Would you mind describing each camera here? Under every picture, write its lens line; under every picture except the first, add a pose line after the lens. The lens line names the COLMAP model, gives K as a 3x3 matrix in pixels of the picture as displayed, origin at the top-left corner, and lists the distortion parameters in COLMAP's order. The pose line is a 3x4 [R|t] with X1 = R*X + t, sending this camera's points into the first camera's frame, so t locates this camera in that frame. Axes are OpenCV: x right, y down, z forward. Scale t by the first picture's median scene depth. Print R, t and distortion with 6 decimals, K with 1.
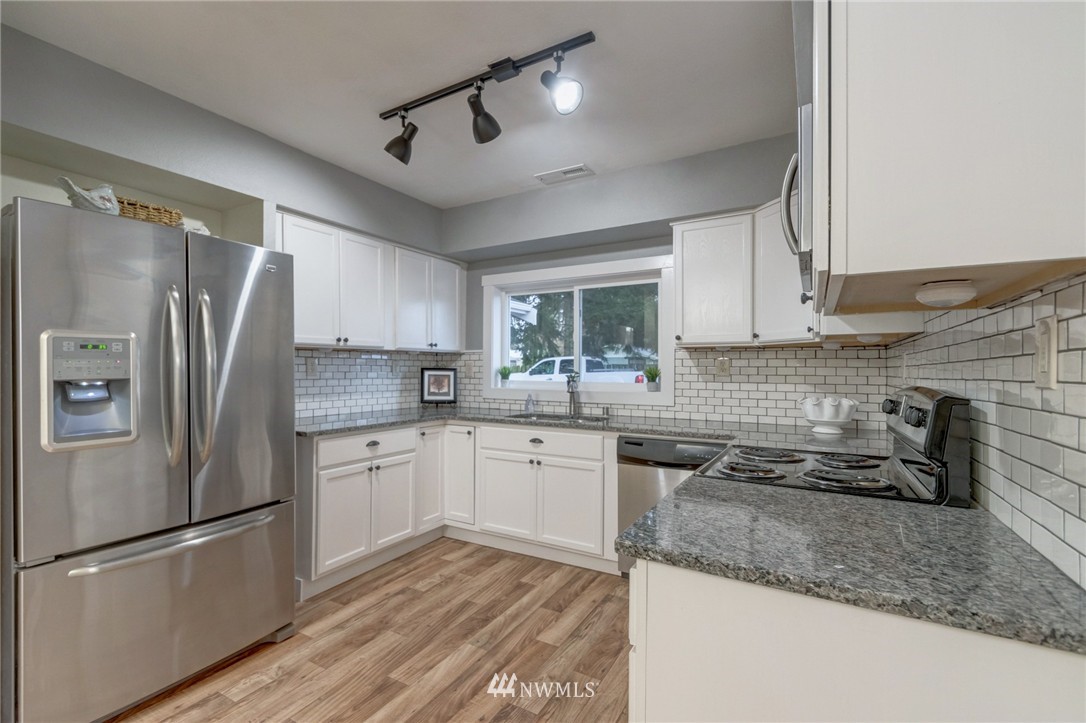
lens RADIAL K [[490.1, 0, 534.9], [0, 490.1, 369.6], [0, 0, 1]] dist [-0.000803, -0.001332]
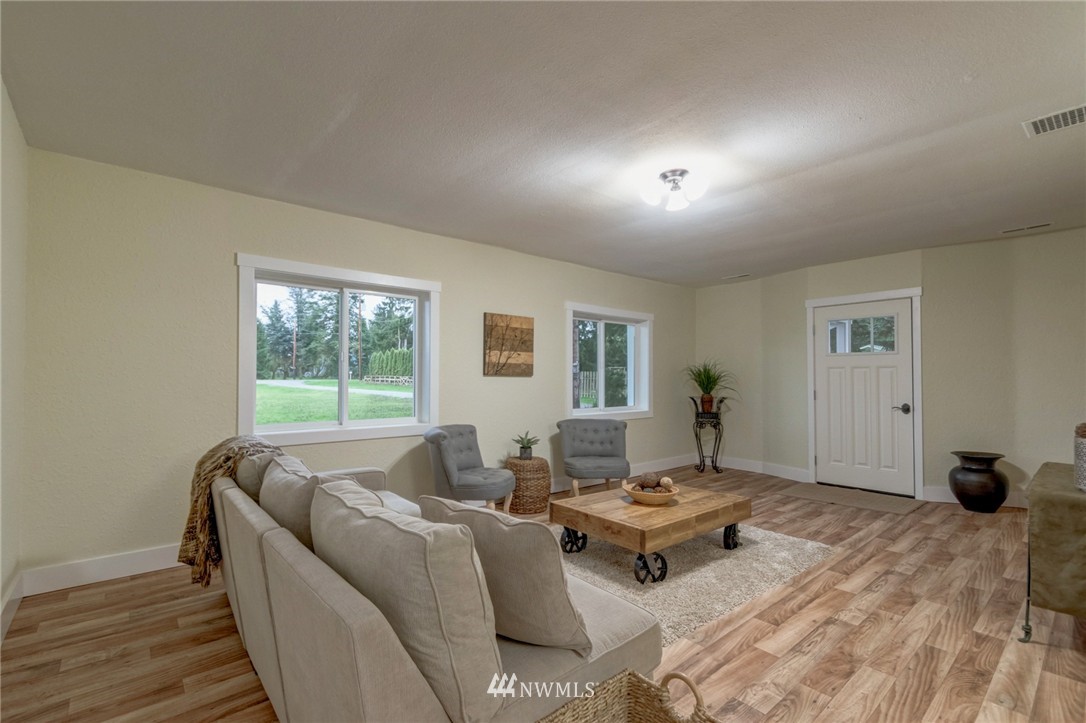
lens RADIAL K [[490.1, 0, 540.9], [0, 490.1, 370.4], [0, 0, 1]] dist [-0.000803, -0.001332]
pose [[0.939622, -0.007548, -0.342131, -0.064752], [0.001651, 0.999845, -0.017523, 0.001787], [0.342210, 0.015900, 0.939489, -0.109417]]
